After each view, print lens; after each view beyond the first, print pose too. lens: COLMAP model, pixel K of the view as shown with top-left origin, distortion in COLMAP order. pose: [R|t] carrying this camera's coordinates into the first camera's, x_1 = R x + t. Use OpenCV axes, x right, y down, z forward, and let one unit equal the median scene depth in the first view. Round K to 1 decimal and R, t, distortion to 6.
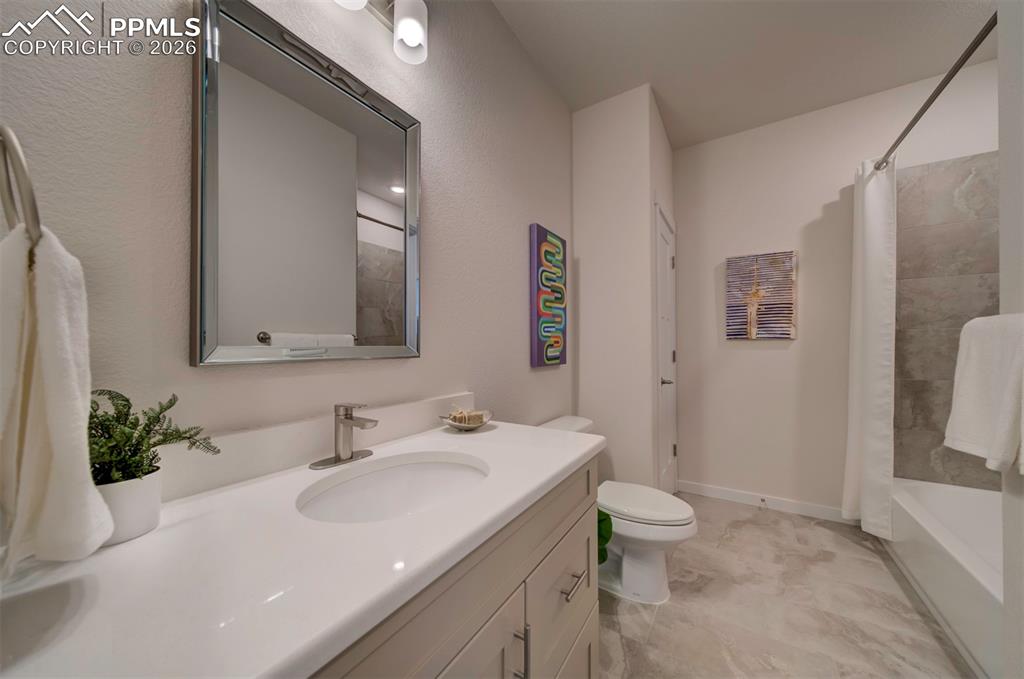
lens RADIAL K [[365.3, 0, 509.9], [0, 365.3, 354.8], [0, 0, 1]] dist [-0.022757, -0.000006]
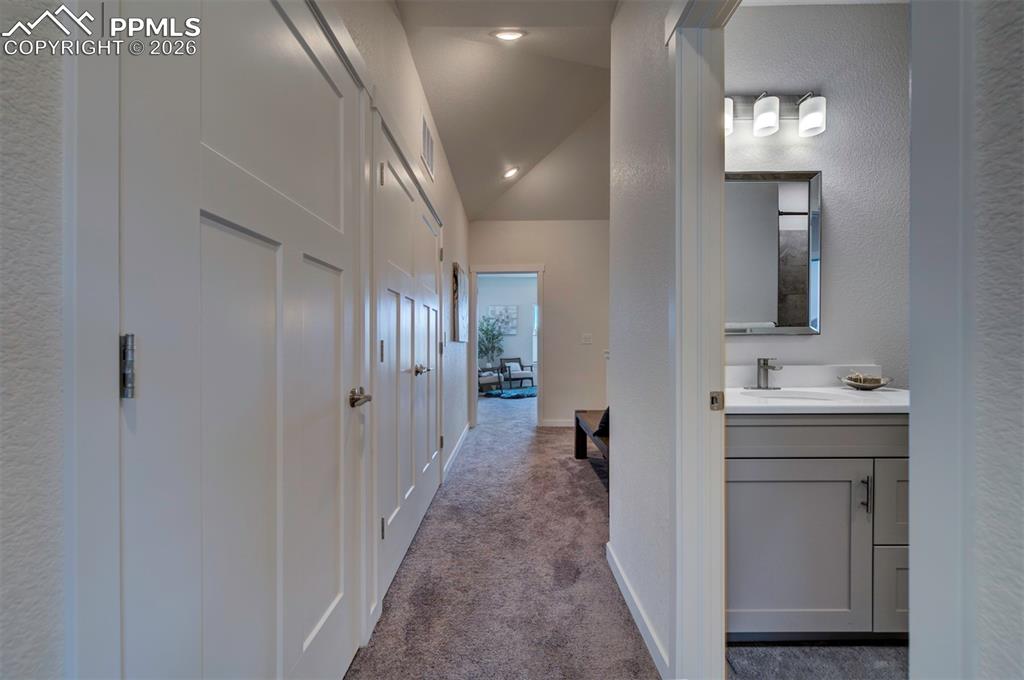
lens RADIAL K [[404.0, 0, 511.3], [0, 404.0, 343.5], [0, 0, 1]] dist [-0.002632, 0.000064]
pose [[0.547178, 0.003592, -0.837008, 0.408898], [-0.012869, 0.999909, -0.004121, 0.064336], [0.836917, 0.013026, 0.547175, -0.872392]]
